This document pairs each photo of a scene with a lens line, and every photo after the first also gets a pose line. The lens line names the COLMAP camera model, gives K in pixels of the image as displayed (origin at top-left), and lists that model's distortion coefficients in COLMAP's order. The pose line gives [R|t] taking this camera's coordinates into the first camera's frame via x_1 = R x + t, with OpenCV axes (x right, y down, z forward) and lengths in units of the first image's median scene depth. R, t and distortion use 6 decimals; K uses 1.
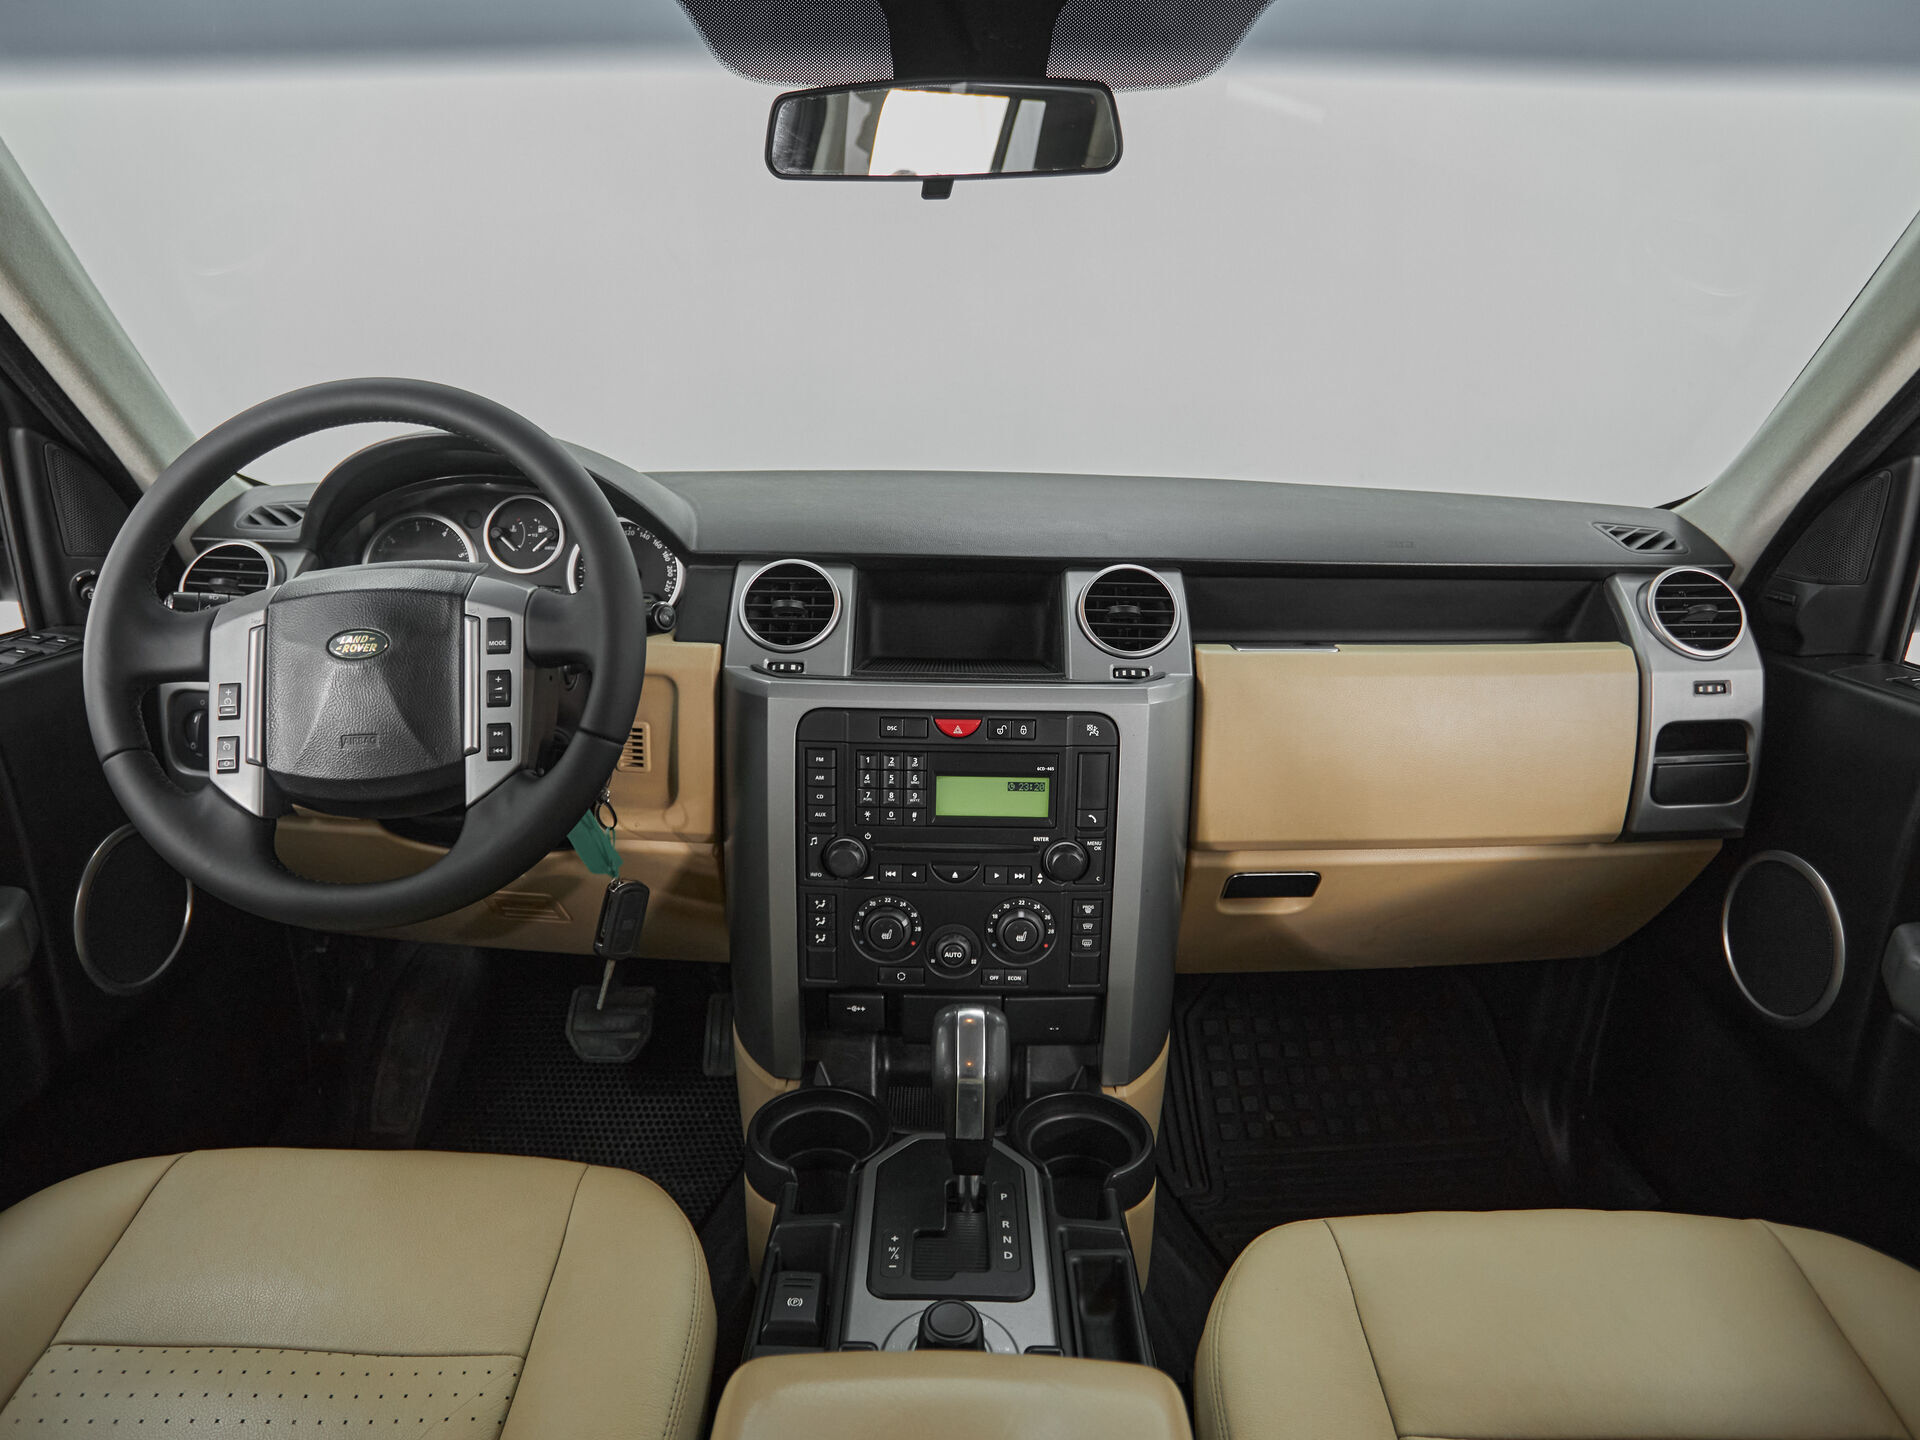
lens RADIAL K [[1192.6, 0, 934.4], [0, 1192.6, 715.2], [0, 0, 1]] dist [-0.001590, 0.001825]
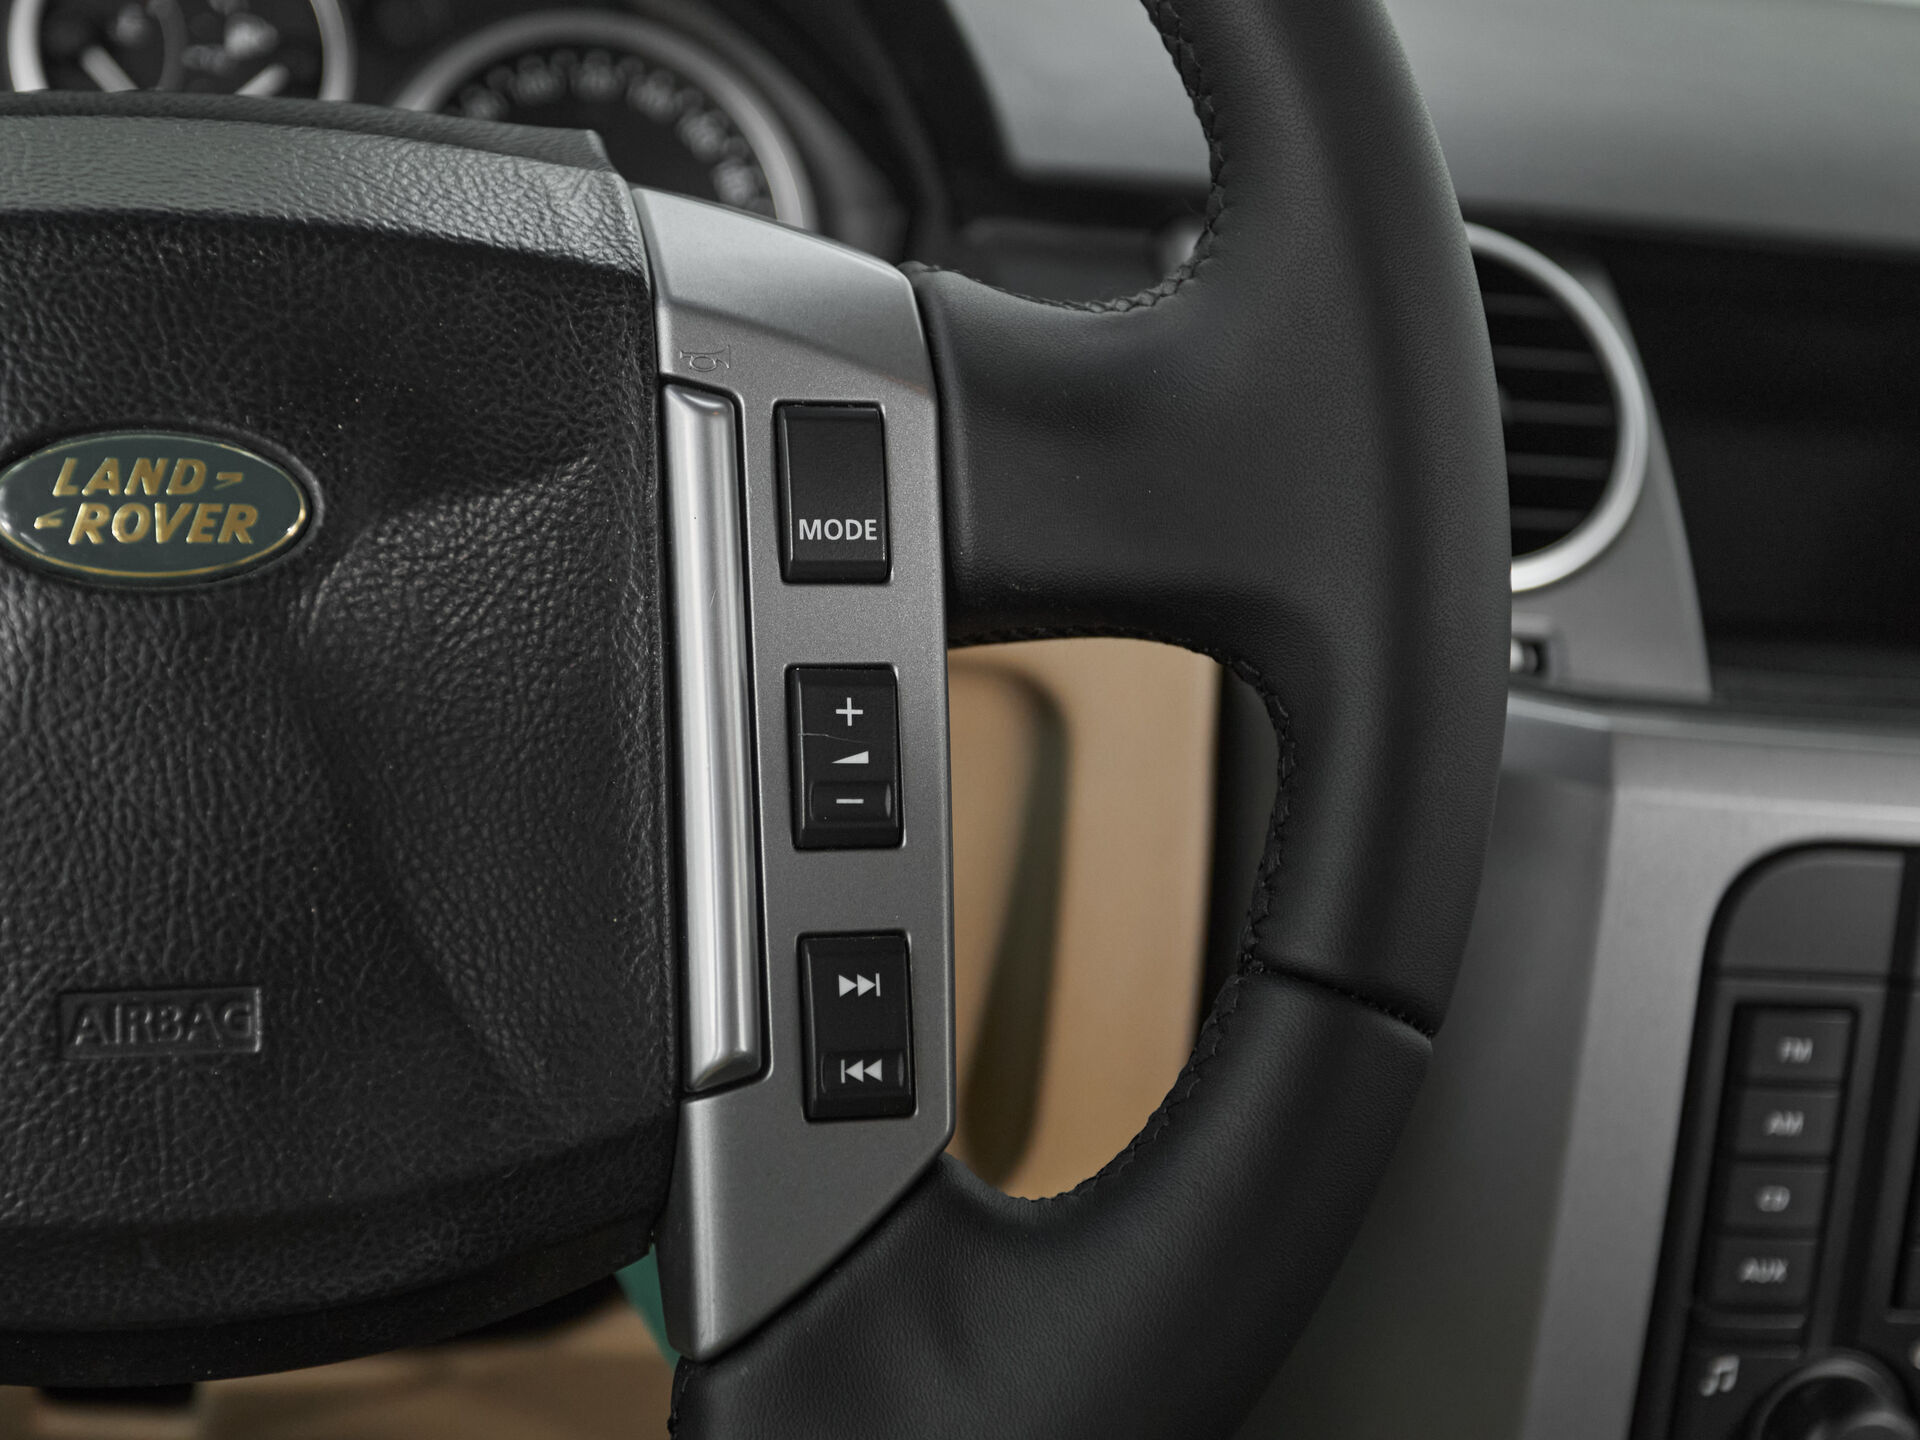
lens RADIAL K [[2833.3, 0, 749.7], [0, 2833.3, 753.5], [0, 0, 1]] dist [0.007593, 0.061563]
pose [[0.973405, 0.028655, 0.227293, -0.431357], [-0.035440, 0.999038, 0.025825, -0.030660], [-0.226335, -0.033193, 0.973484, 0.475675]]
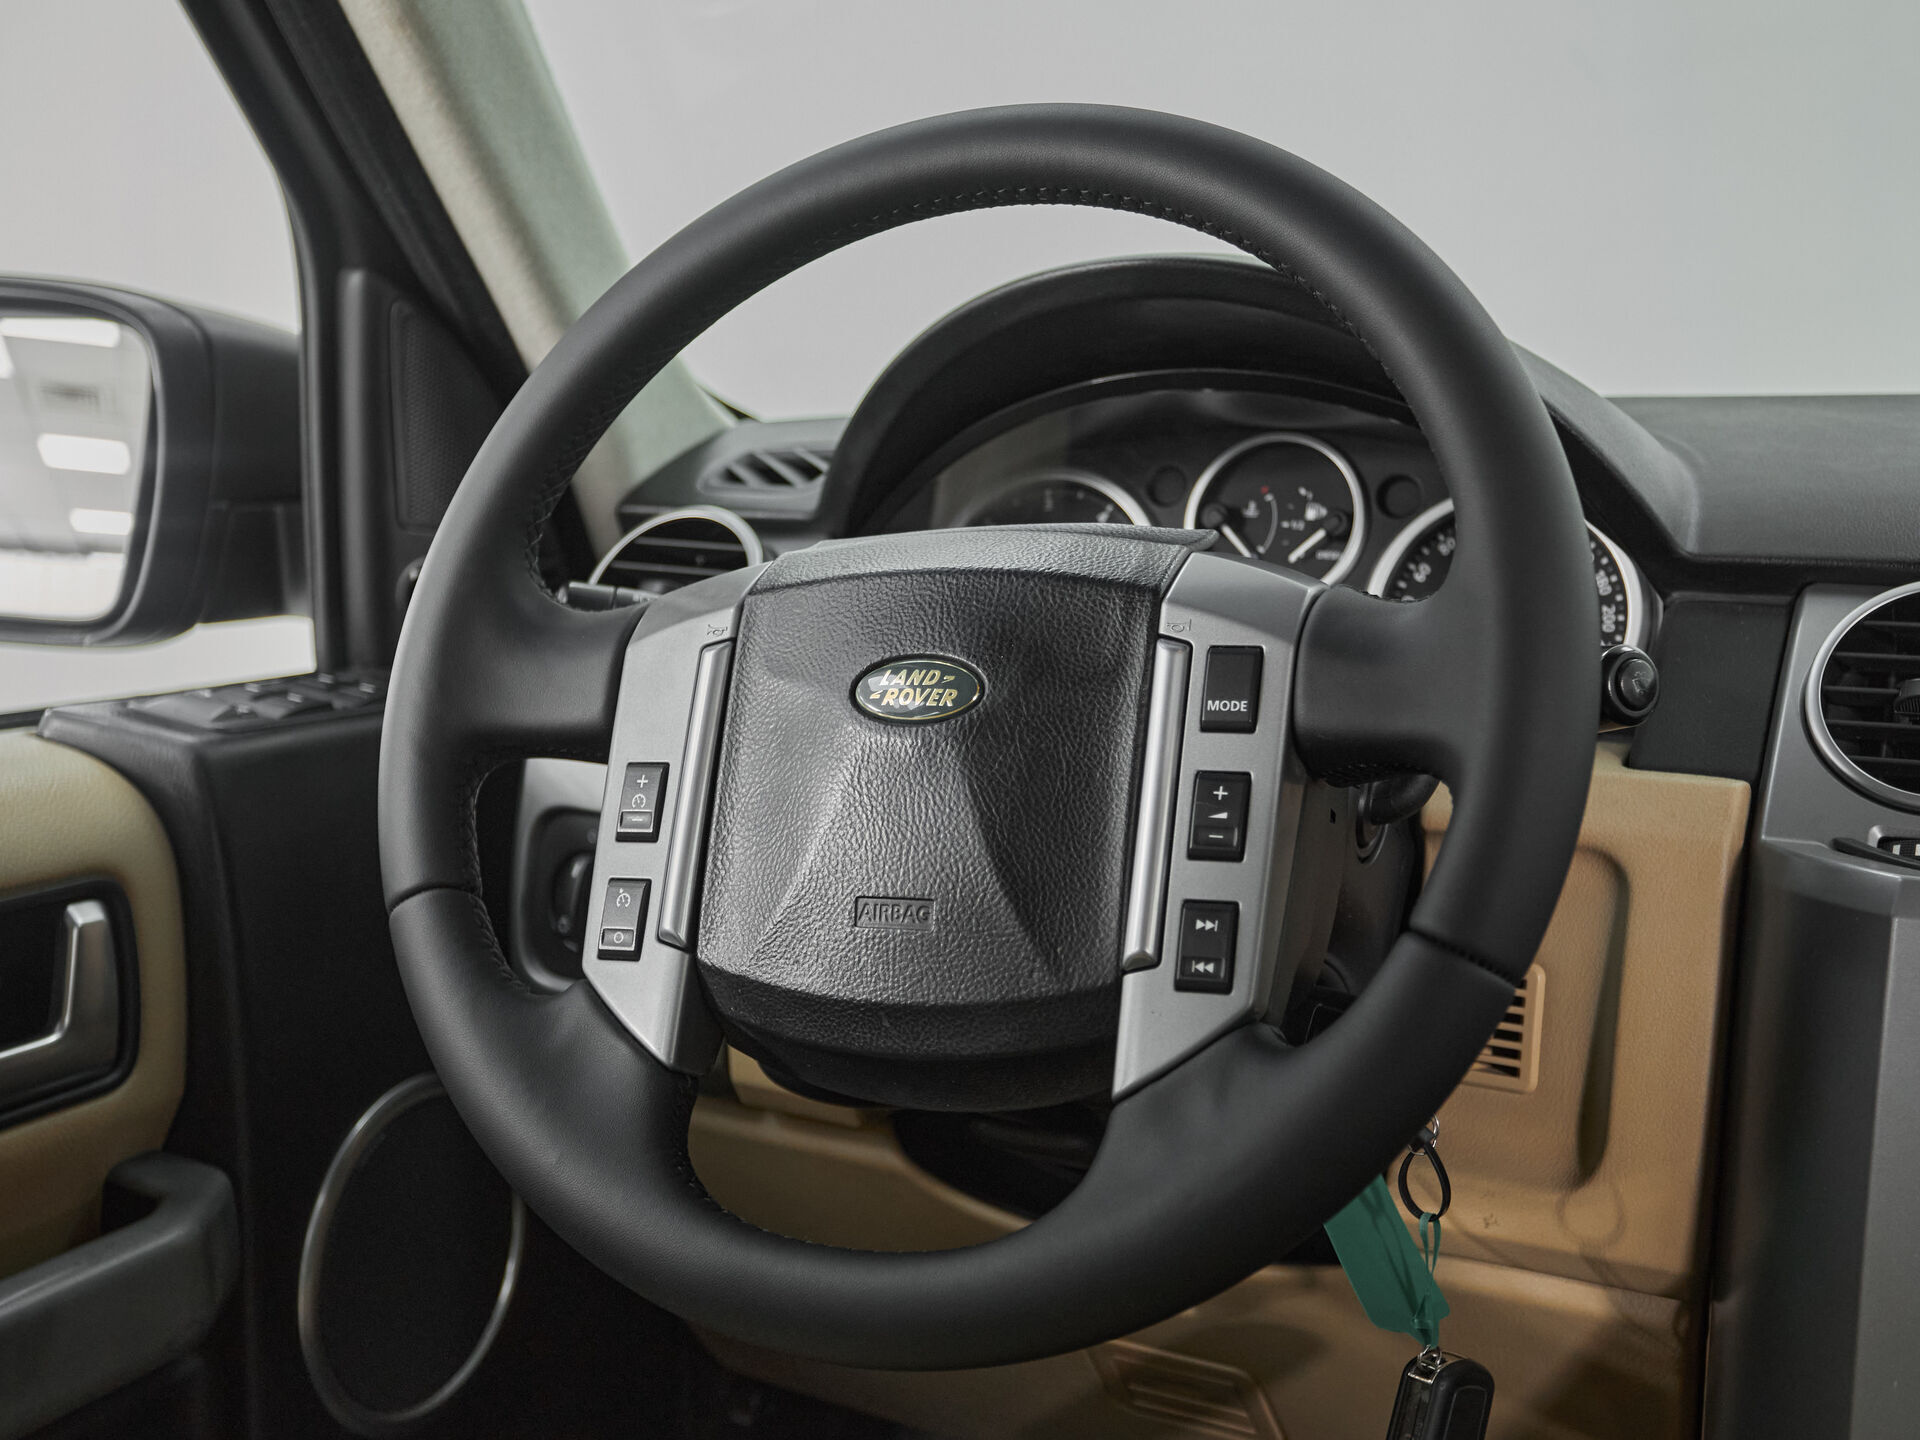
lens RADIAL K [[2486.8, 0, 960.0], [0, 2486.8, 720.0], [0, 0, 1]] dist [-0.015182, 0.068138]
pose [[0.913239, 0.057577, -0.403336, -0.094148], [-0.114917, 0.986171, -0.119418, 0.049789], [0.390882, 0.155407, 0.907226, 0.171034]]
